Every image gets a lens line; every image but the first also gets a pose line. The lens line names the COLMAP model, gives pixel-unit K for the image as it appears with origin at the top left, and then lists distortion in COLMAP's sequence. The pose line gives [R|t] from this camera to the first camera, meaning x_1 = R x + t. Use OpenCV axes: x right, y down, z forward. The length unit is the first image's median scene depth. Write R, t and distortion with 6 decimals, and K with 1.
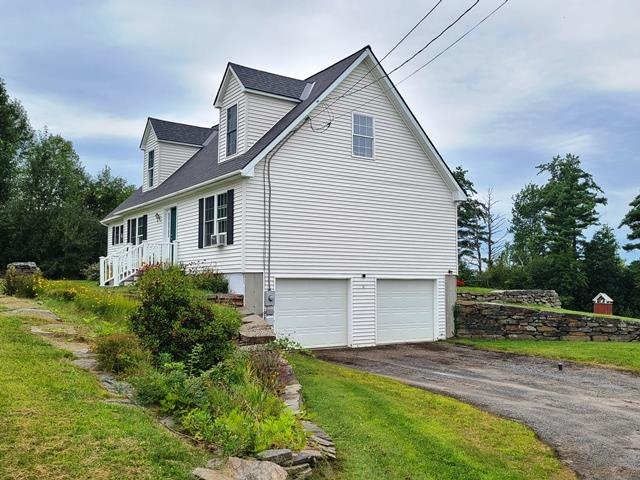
lens RADIAL K [[602.3, 0, 318.1], [0, 602.3, 242.3], [0, 0, 1]] dist [0.031347, 0.000000]
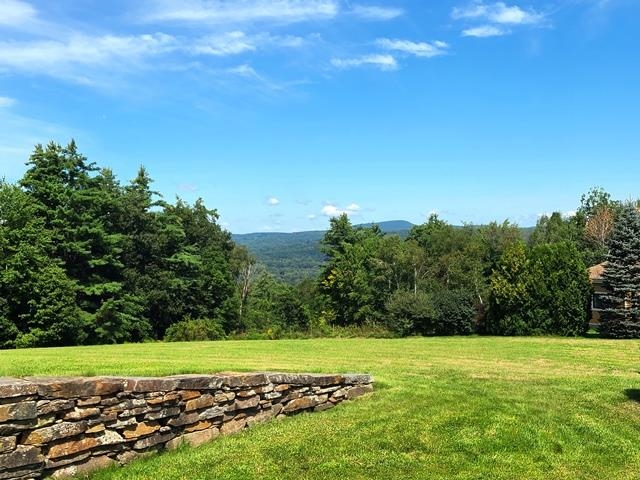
lens RADIAL K [[824.4, 0, 308.6], [0, 824.4, 242.1], [0, 0, 1]] dist [0.049147, 0.000000]
pose [[0.296341, -0.004592, 0.955071, -0.069337], [-0.057031, 0.998119, 0.022495, 0.013948], [-0.953378, -0.061135, 0.295521, 0.785347]]
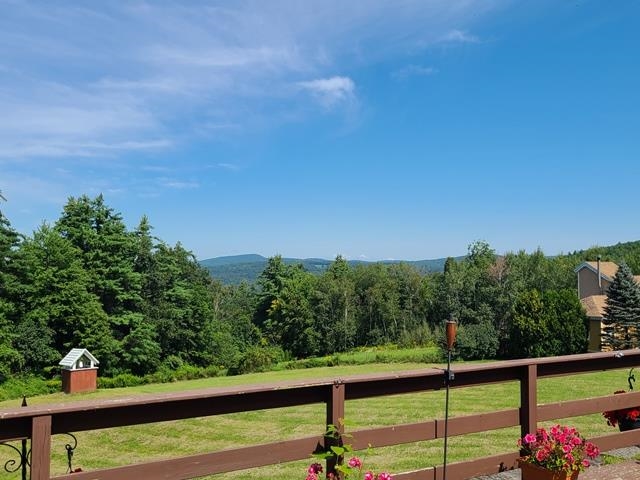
lens RADIAL K [[637.4, 0, 320.6], [0, 637.4, 235.5], [0, 0, 1]] dist [0.045894, 0.000000]
pose [[0.086670, 0.051816, 0.994889, -0.170003], [-0.068578, 0.996588, -0.045930, -0.005221], [-0.993874, -0.064247, 0.089928, 1.682045]]
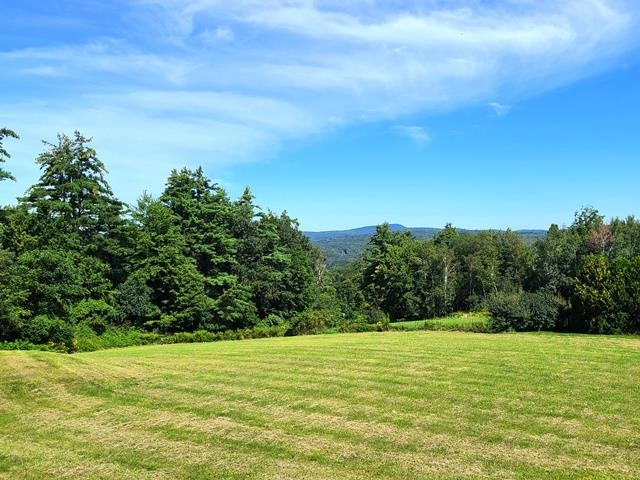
lens RADIAL K [[582.9, 0, 323.3], [0, 582.9, 241.2], [0, 0, 1]] dist [0.045733, 0.002981]
pose [[0.308113, -0.005610, 0.951333, 0.196979], [-0.068216, 0.997278, 0.027974, -0.012708], [-0.948901, -0.073516, 0.306892, 1.290000]]
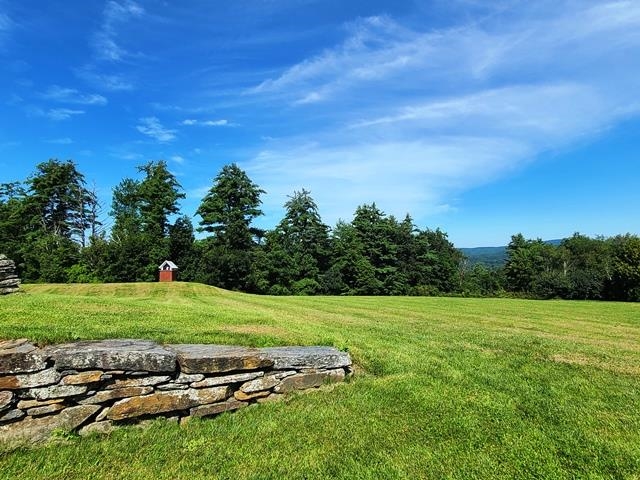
lens RADIAL K [[355.8, 0, 321.9], [0, 355.8, 245.0], [0, 0, 1]] dist [-0.006133, 0.001153]
pose [[0.703335, 0.003345, 0.710850, 0.472569], [-0.026746, 0.999405, 0.021760, 0.076765], [-0.710355, -0.034317, 0.703007, 0.810109]]
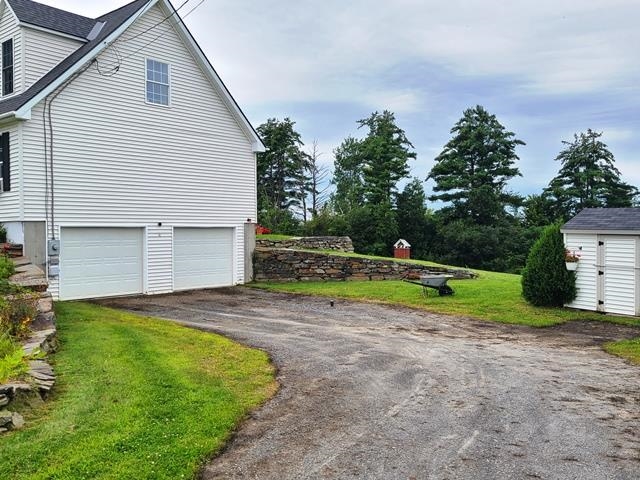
lens RADIAL K [[602.3, 0, 322.3], [0, 602.3, 239.6], [0, 0, 1]] dist [0.031347, 0.000000]
pose [[0.962259, -0.012606, 0.271844, 0.061771], [-0.008681, 0.996996, 0.076963, 0.001425], [-0.271997, -0.076418, 0.959259, -0.043276]]
